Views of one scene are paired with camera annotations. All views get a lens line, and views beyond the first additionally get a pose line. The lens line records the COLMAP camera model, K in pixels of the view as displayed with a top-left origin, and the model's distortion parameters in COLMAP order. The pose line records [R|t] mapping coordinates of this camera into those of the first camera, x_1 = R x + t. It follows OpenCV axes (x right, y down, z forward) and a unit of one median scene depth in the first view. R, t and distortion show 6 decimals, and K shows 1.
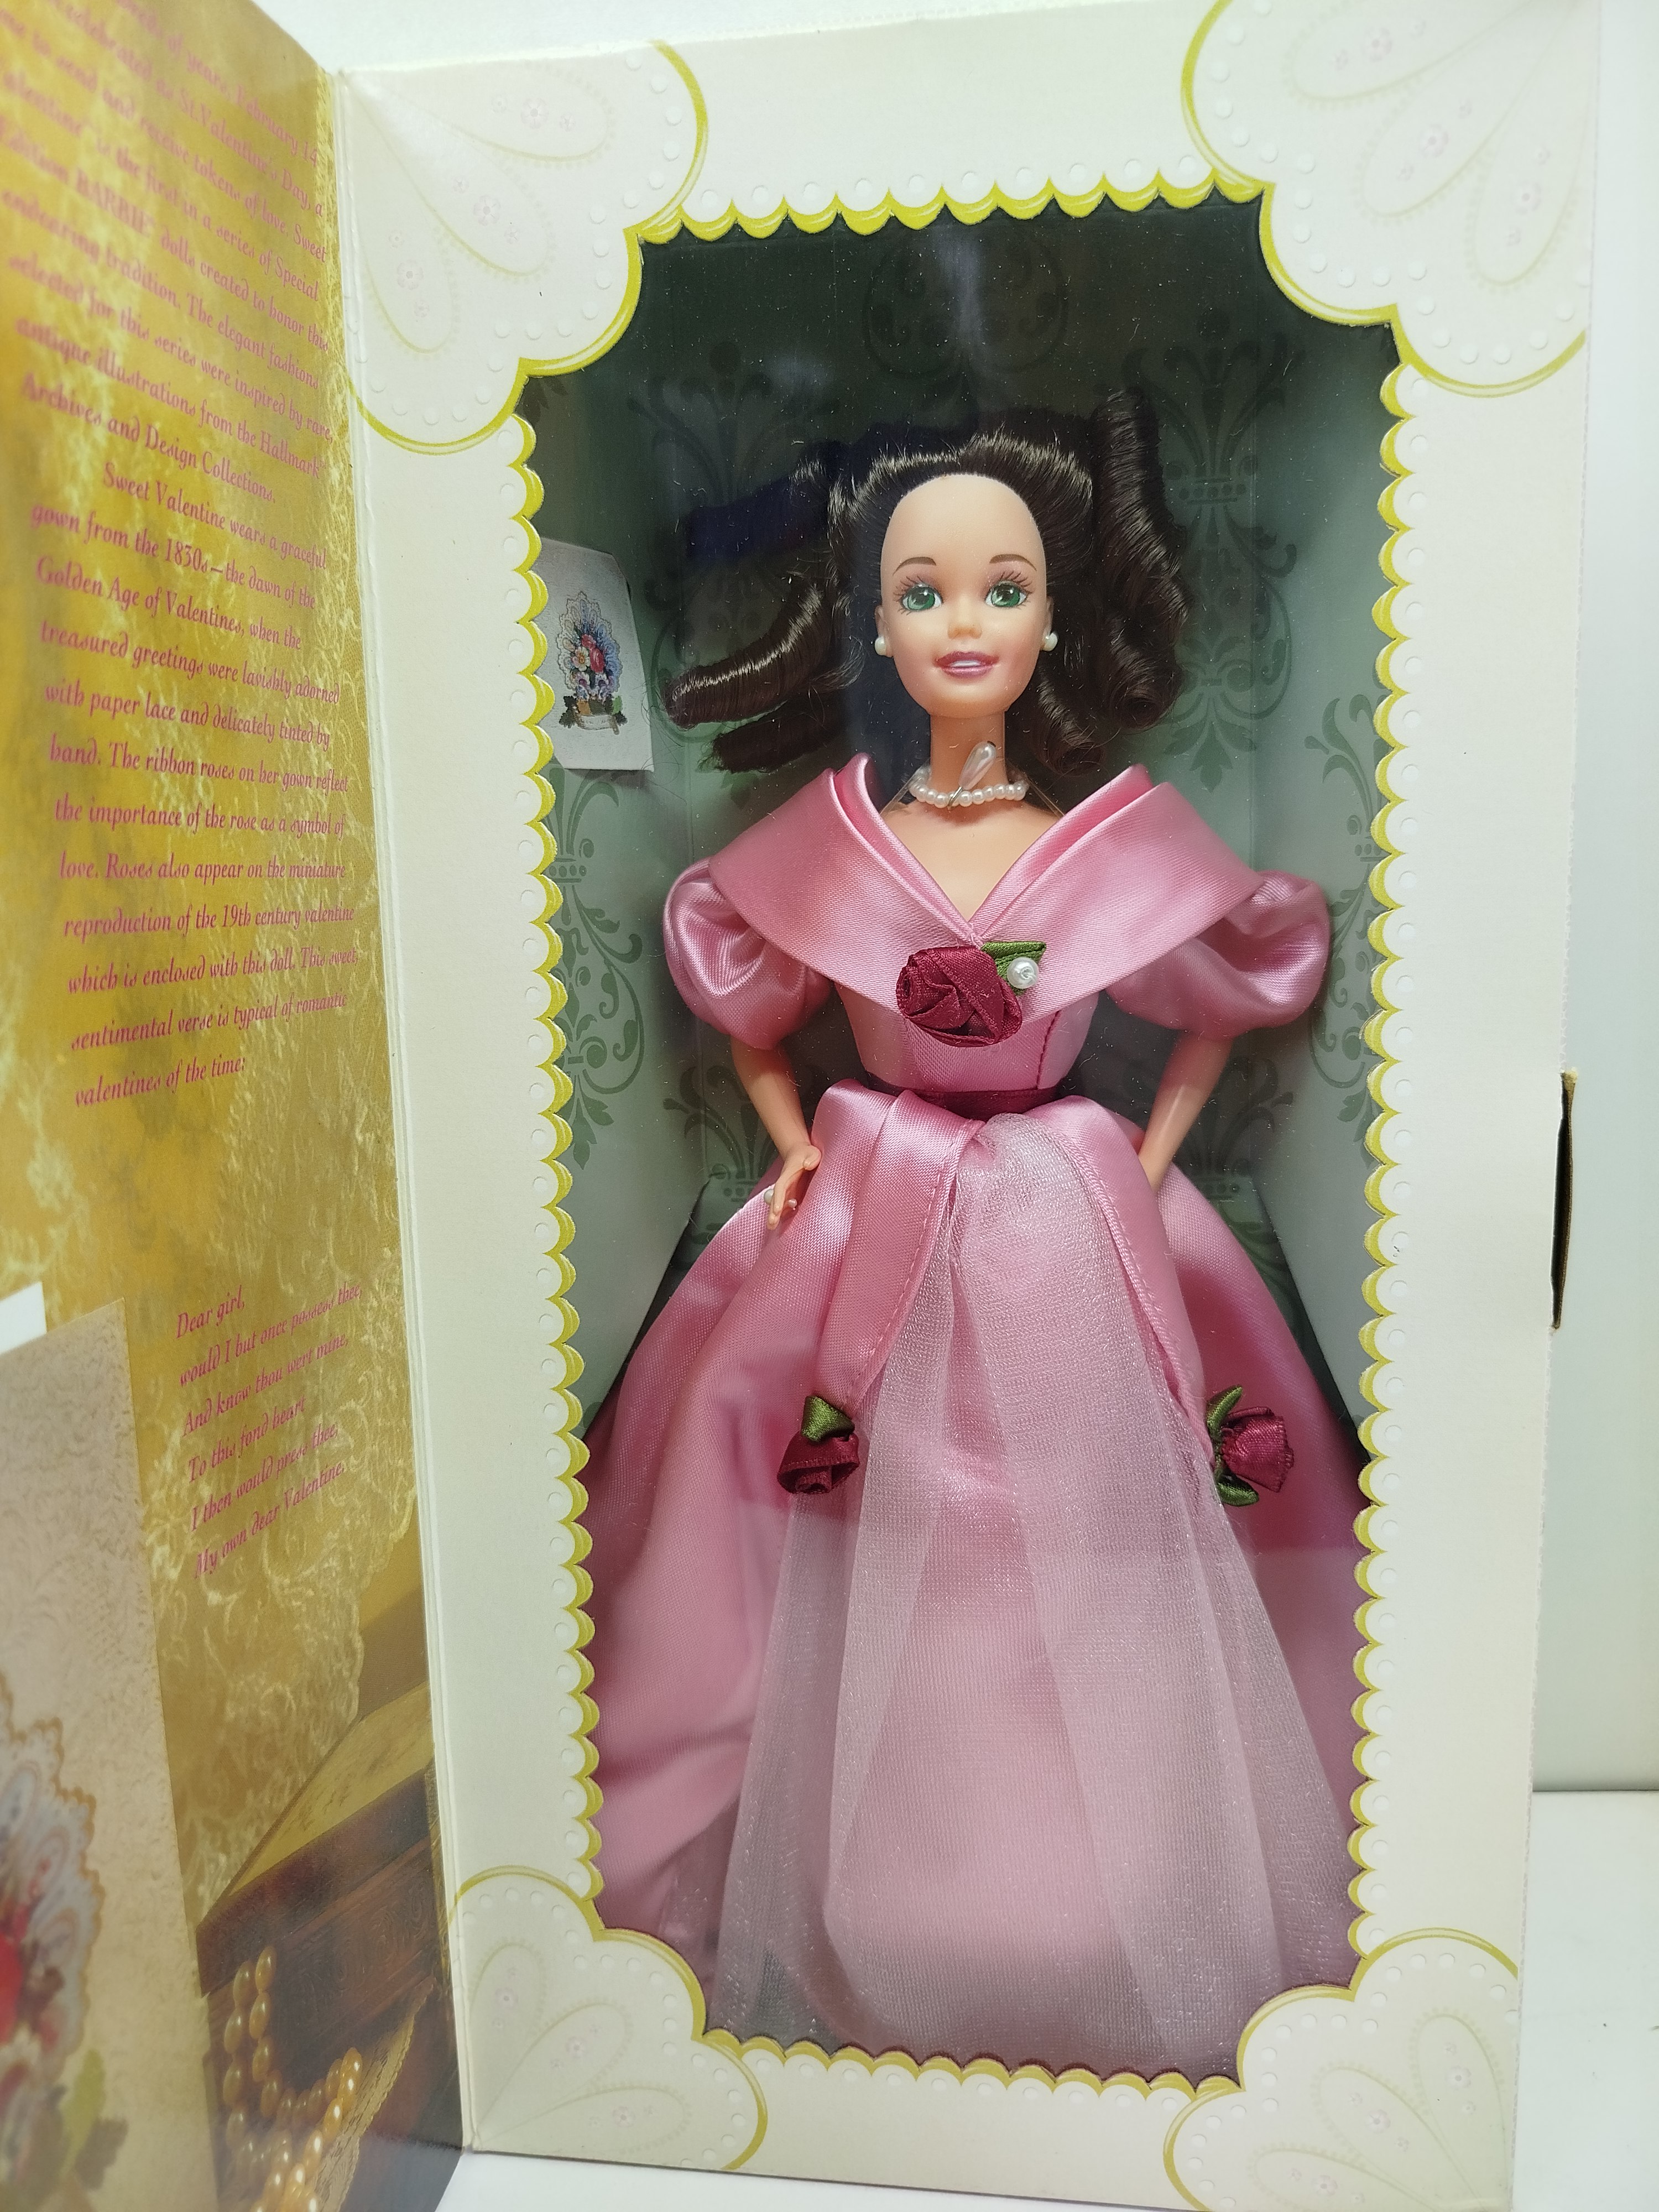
lens RADIAL K [[1401.4, 0, 789.8], [0, 1401.4, 1115.7], [0, 0, 1]] dist [0.007222, -0.001362]
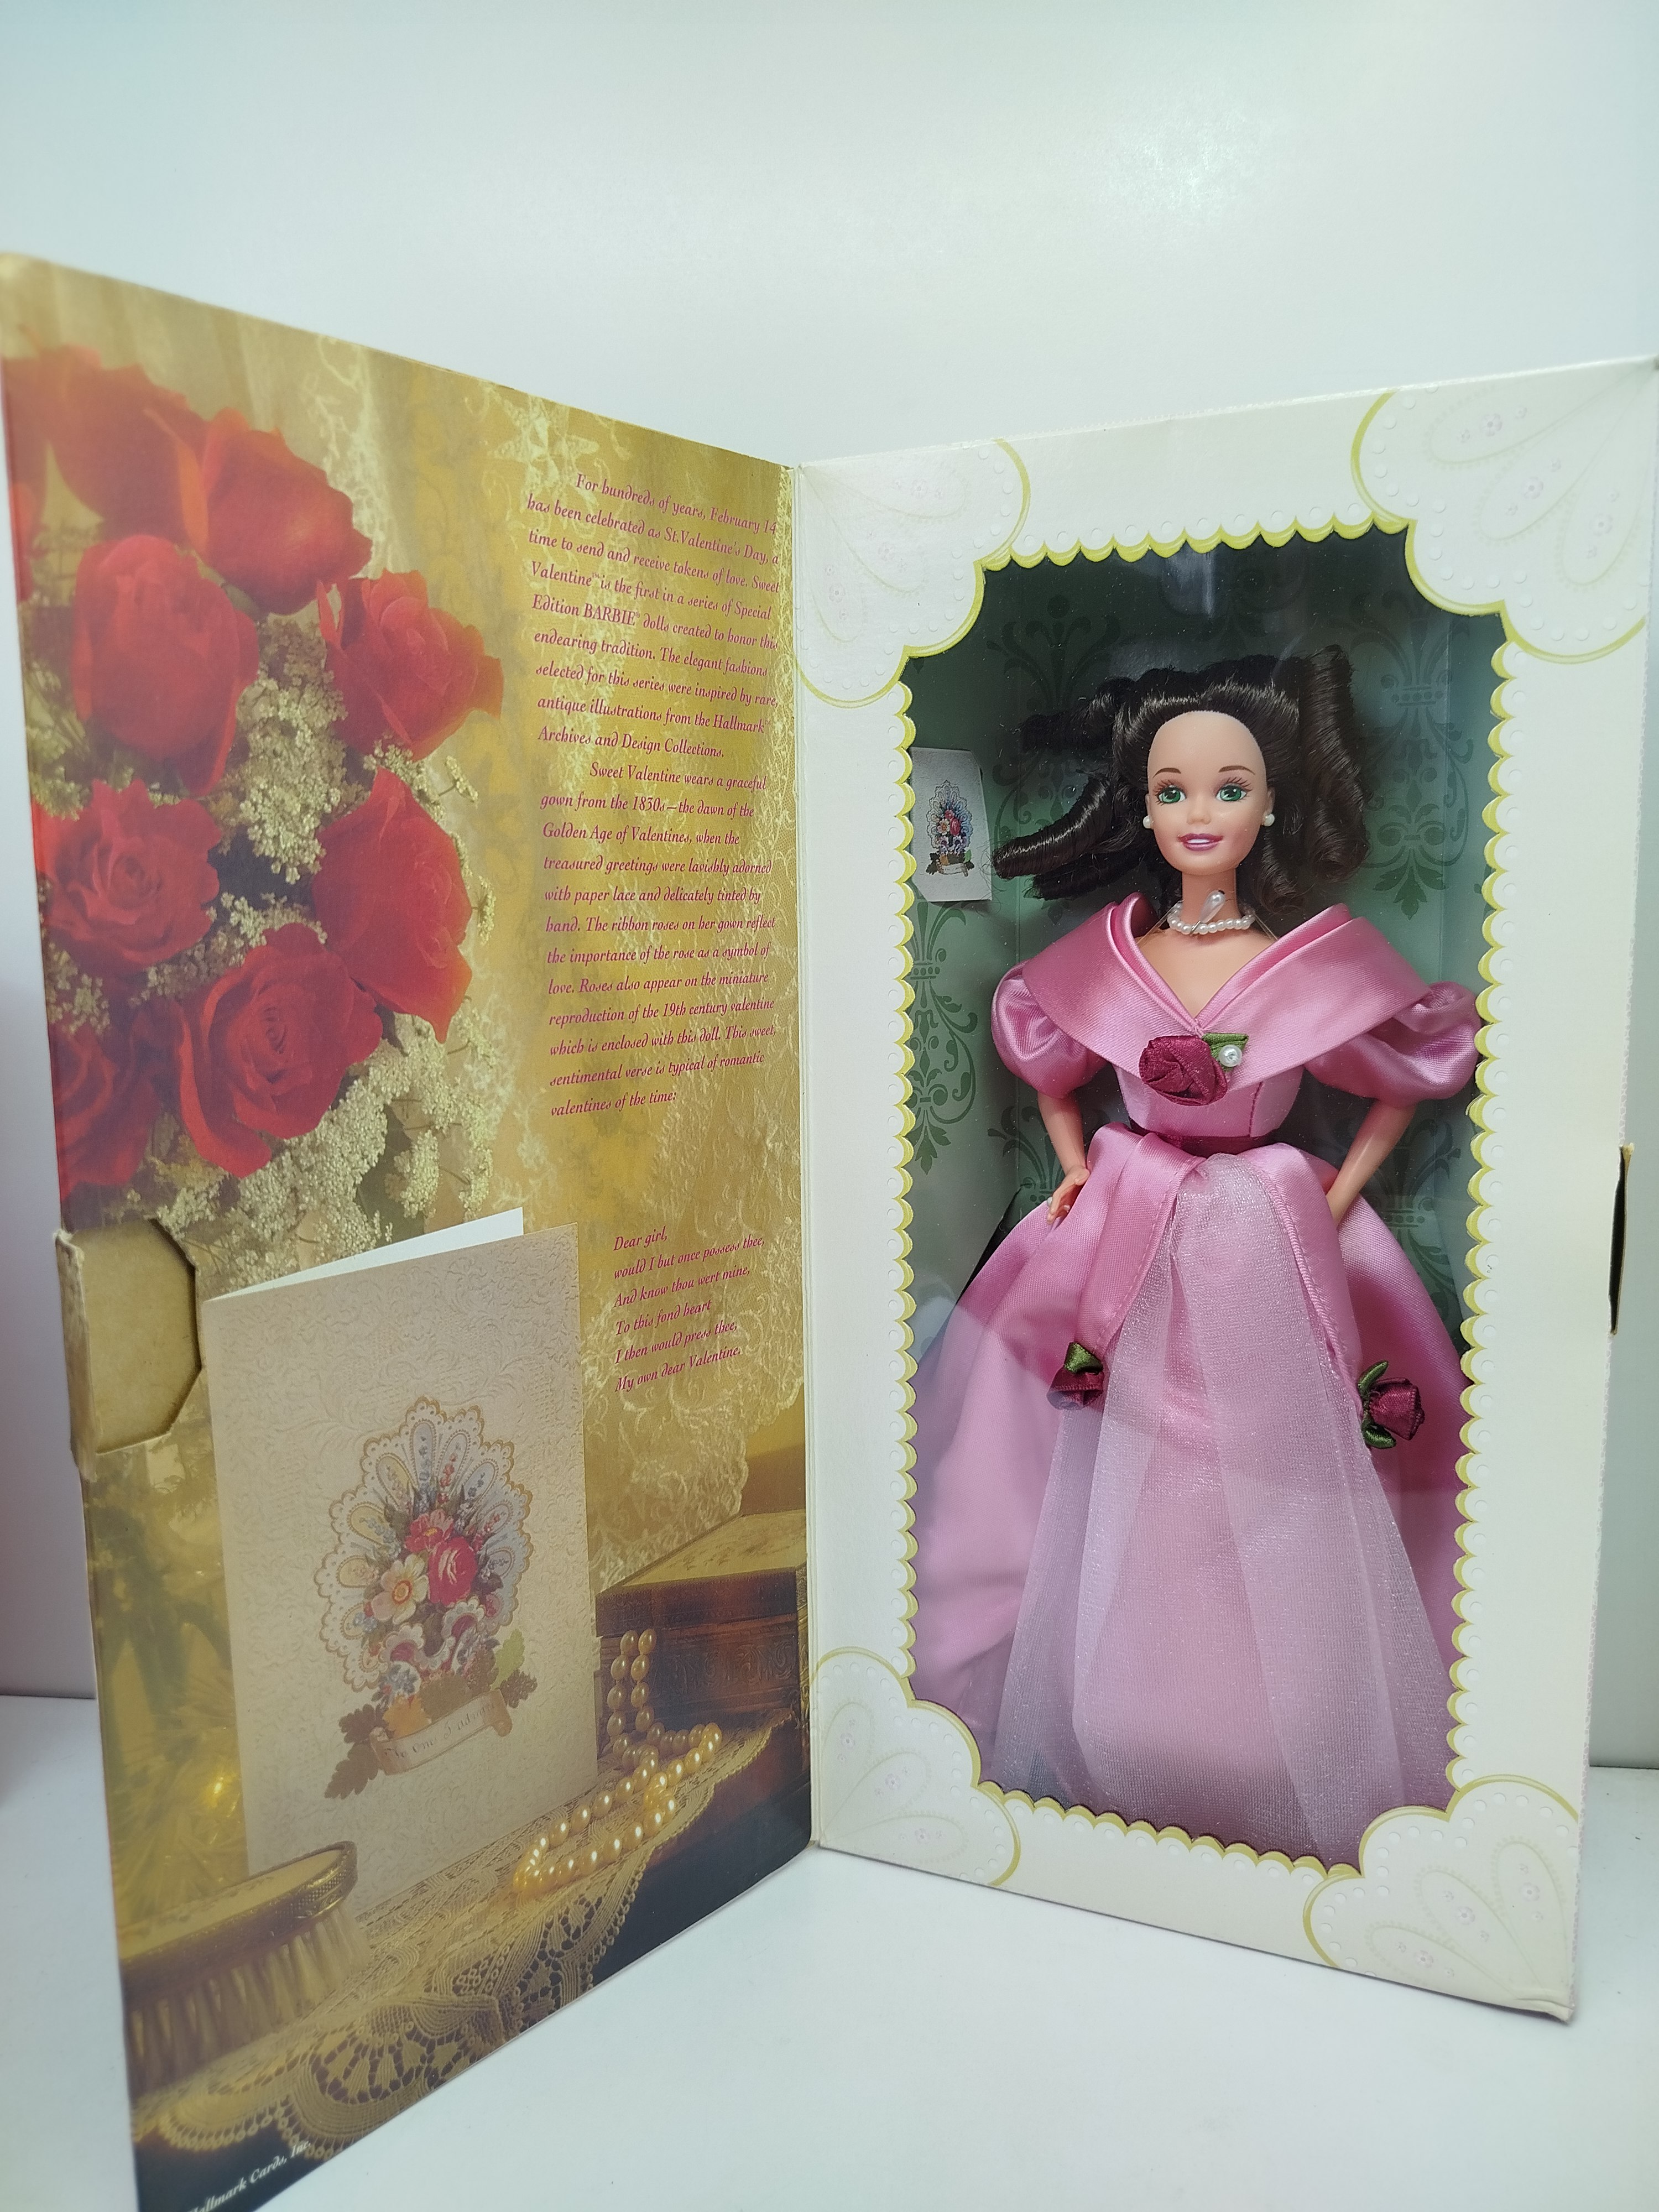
lens RADIAL K [[1368.7, 0, 828.9], [0, 1368.7, 1136.5], [0, 0, 1]] dist [0.003371, 0.000953]
pose [[0.963006, 0.053340, -0.264147, 0.137984], [-0.053028, 0.998558, 0.008320, -0.008947], [0.264210, 0.005995, 0.964447, -0.431591]]
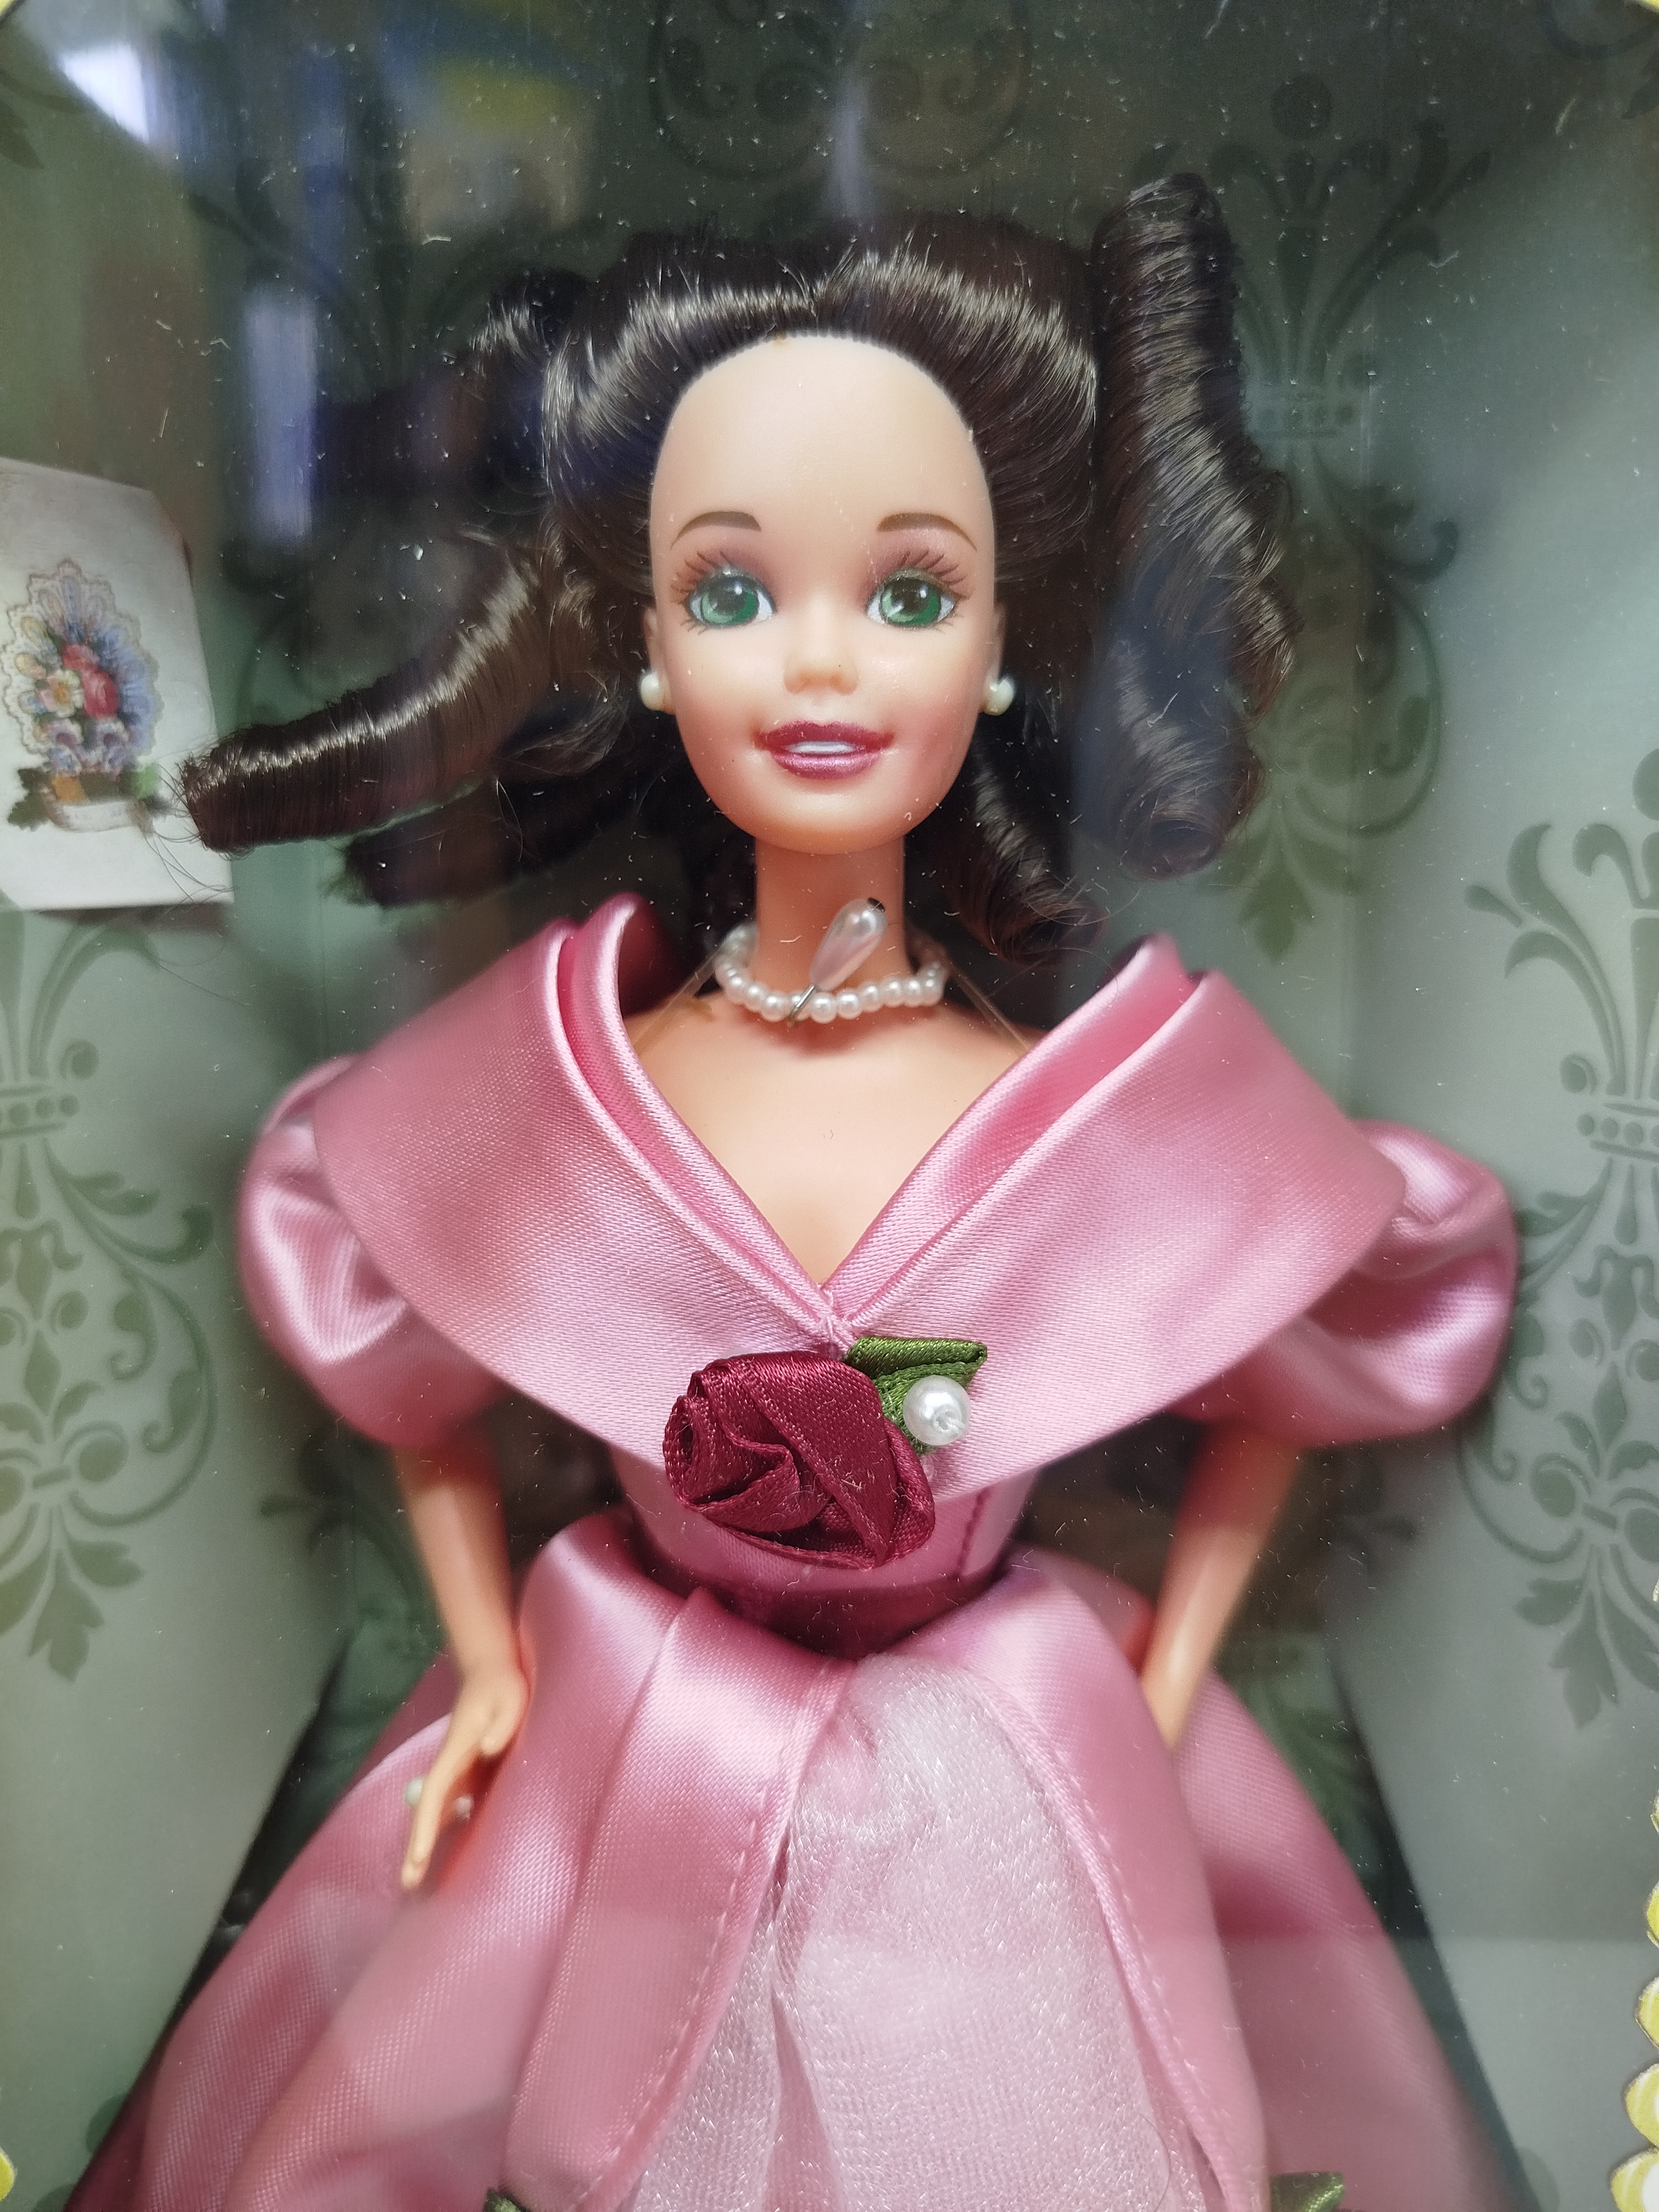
lens RADIAL K [[1523.0, 0, 745.5], [0, 1523.0, 1103.4], [0, 0, 1]] dist [-0.041150, 0.005052]
pose [[0.998044, 0.015111, 0.060666, 0.067438], [-0.014883, 0.999880, -0.004206, -0.190686], [-0.060722, 0.003295, 0.998149, 0.474858]]
